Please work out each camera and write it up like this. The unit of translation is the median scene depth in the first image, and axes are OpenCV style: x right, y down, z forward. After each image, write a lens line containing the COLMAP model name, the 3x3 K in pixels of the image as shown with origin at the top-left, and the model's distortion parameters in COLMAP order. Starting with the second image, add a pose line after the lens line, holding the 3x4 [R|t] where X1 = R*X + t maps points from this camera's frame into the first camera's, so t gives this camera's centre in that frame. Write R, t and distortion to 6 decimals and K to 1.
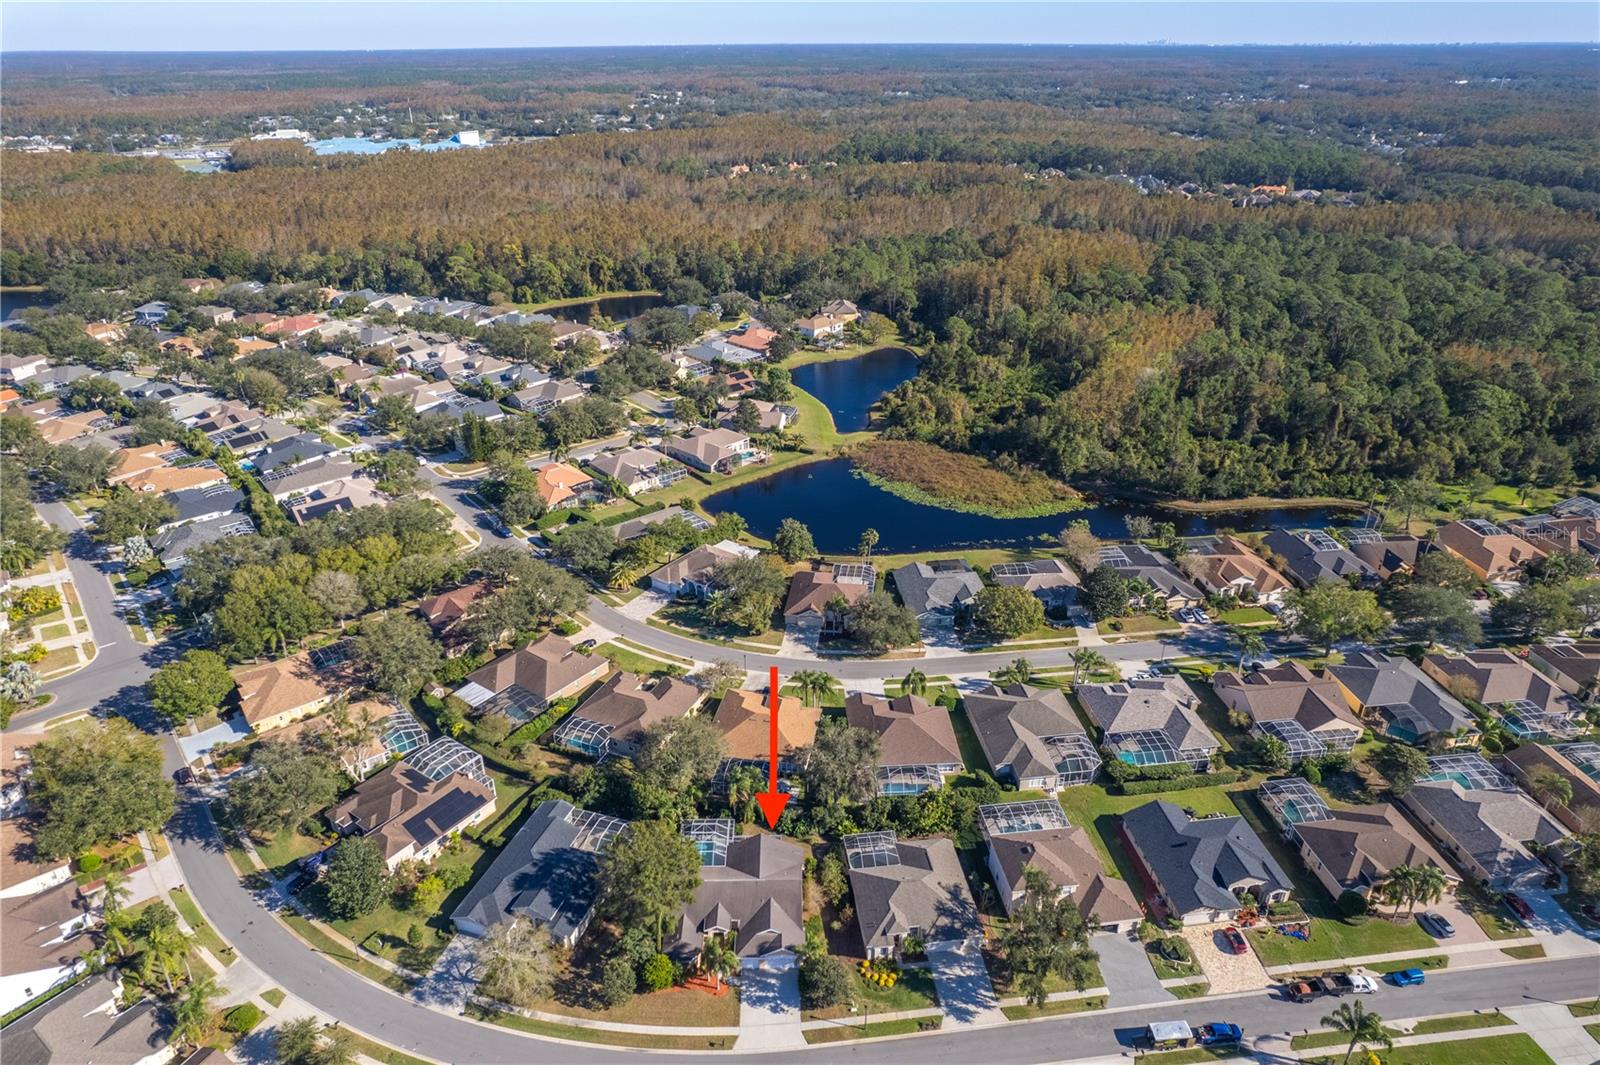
lens RADIAL K [[1055.1, 0, 800.0], [0, 1055.1, 532.5], [0, 0, 1]] dist [-0.001158, 0.000767]
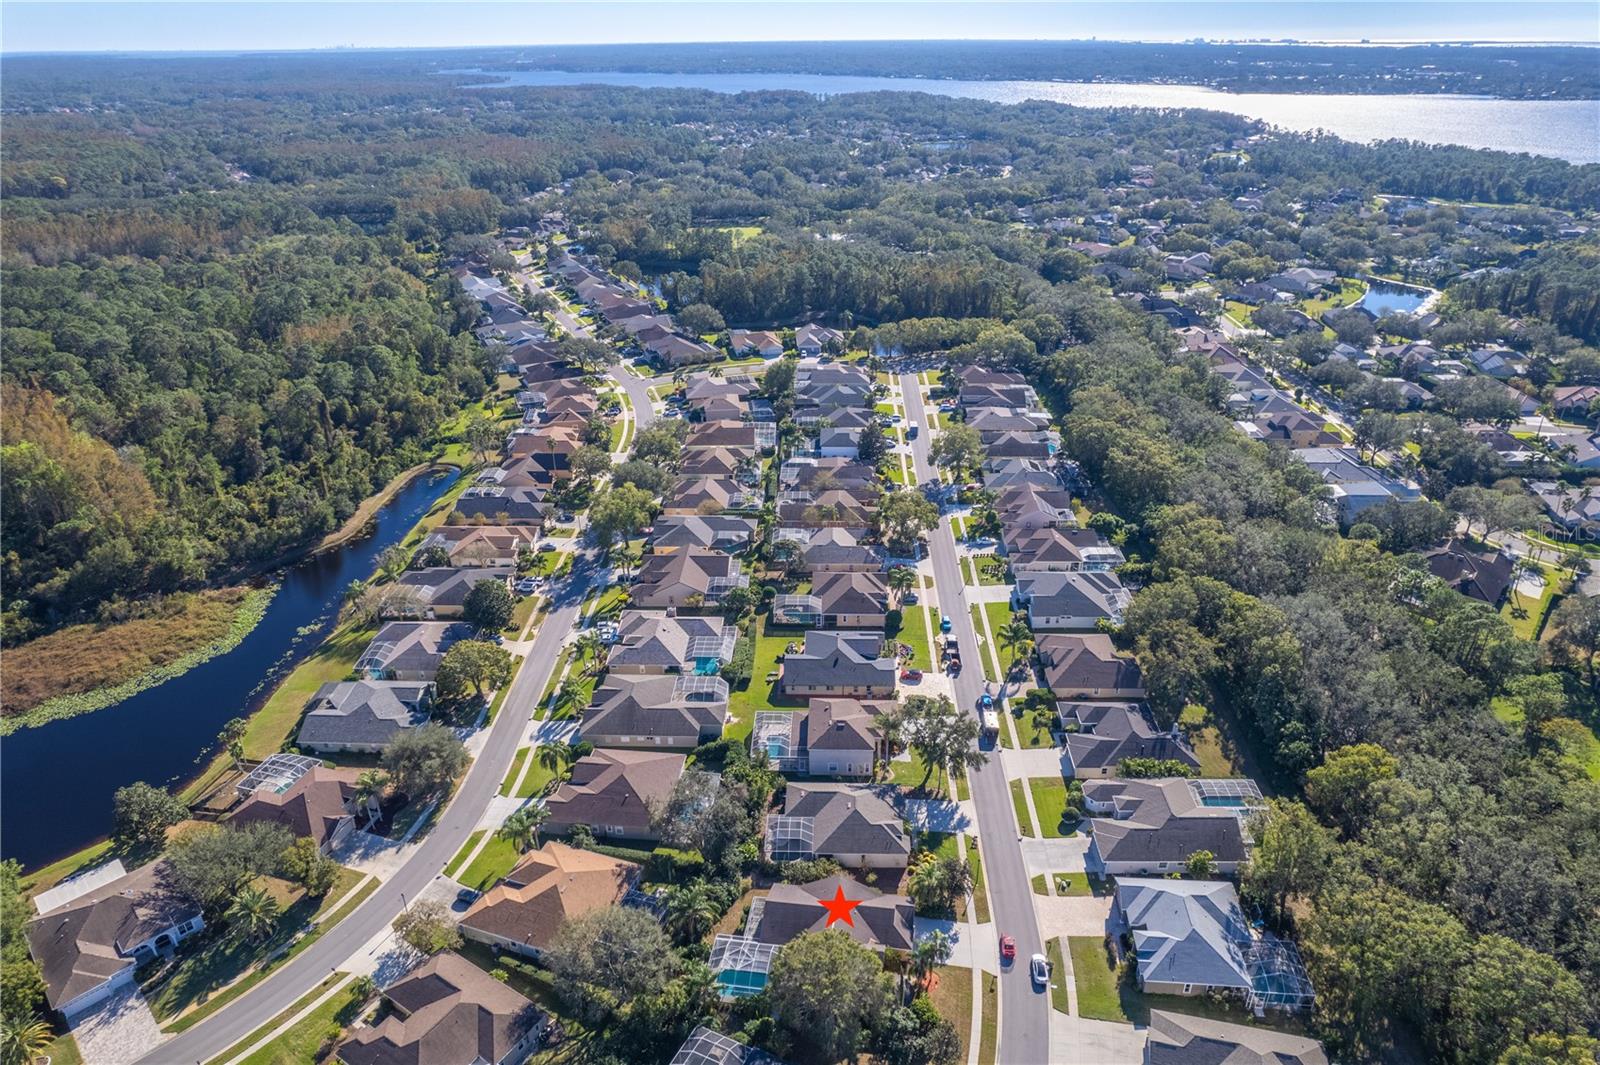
lens RADIAL K [[1055.1, 0, 800.0], [0, 1055.1, 532.5], [0, 0, 1]] dist [-0.001158, 0.000767]
pose [[0.154043, -0.430199, 0.889494, -0.777615], [0.441199, 0.835455, 0.327656, -0.296788], [-0.884089, 0.341970, 0.318500, 0.619387]]
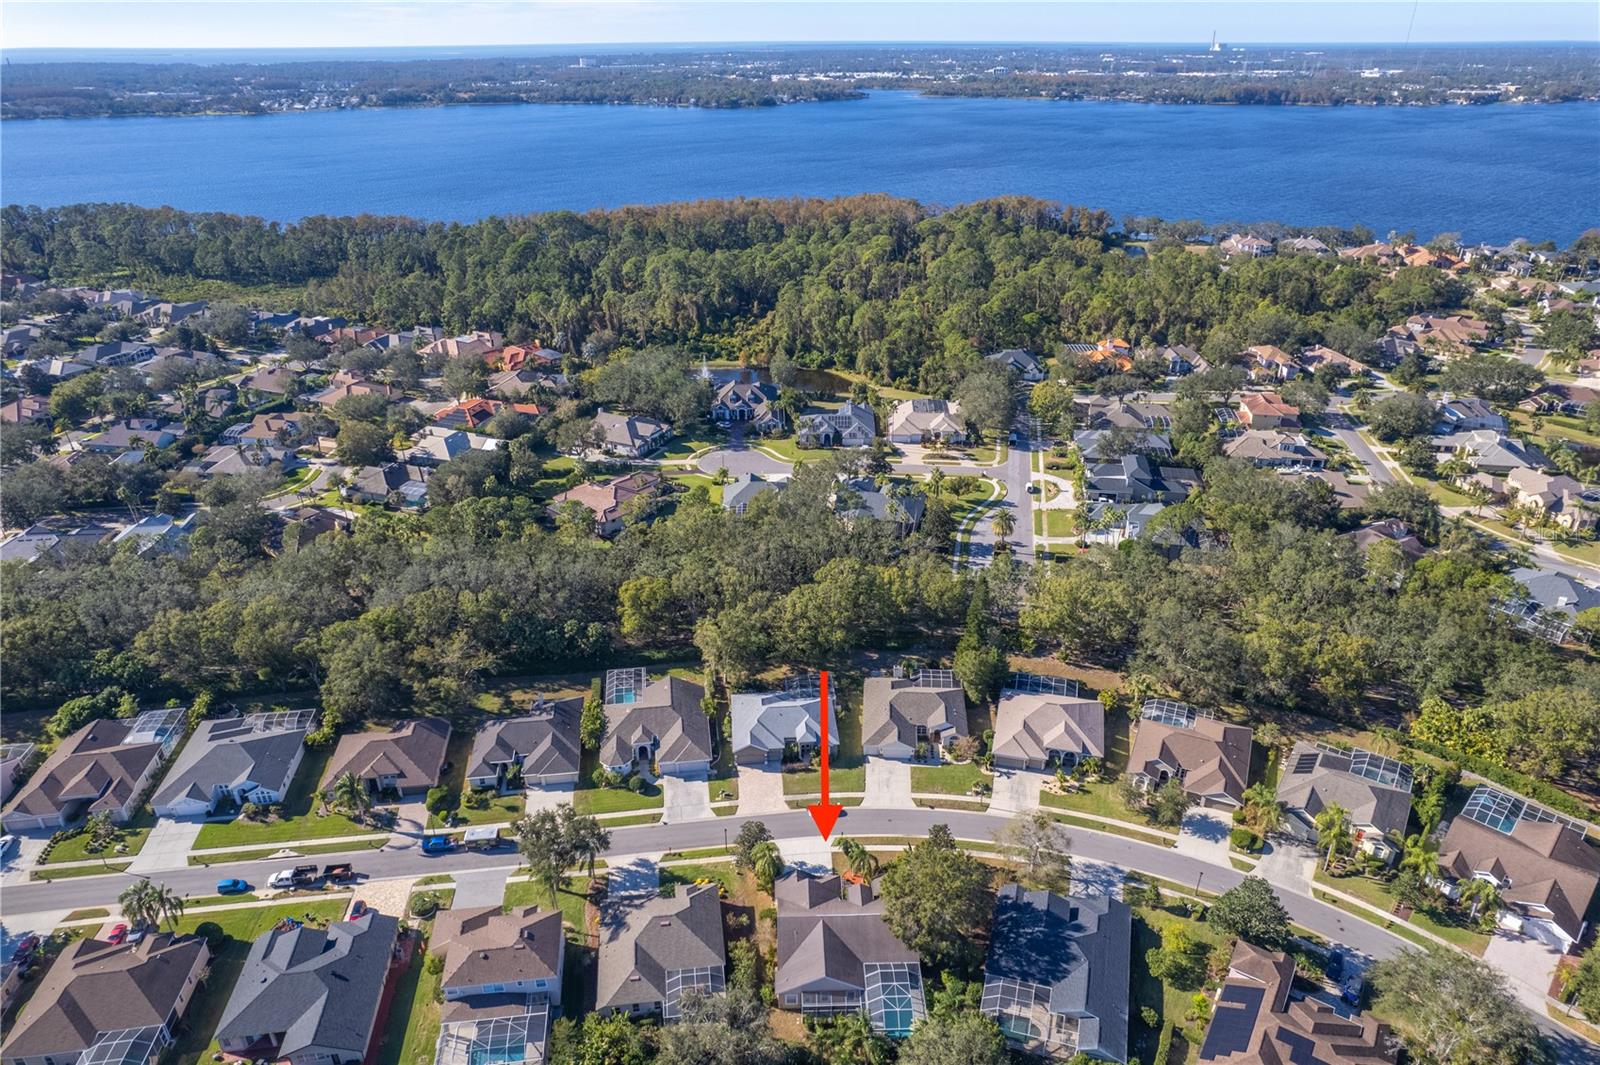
lens RADIAL K [[1055.1, 0, 800.0], [0, 1055.1, 532.5], [0, 0, 1]] dist [-0.001158, 0.000767]
pose [[-0.999774, 0.017346, -0.012321, -0.012432], [0.000925, 0.614008, 0.789299, -0.655105], [0.021256, 0.789109, -0.613885, 1.347496]]
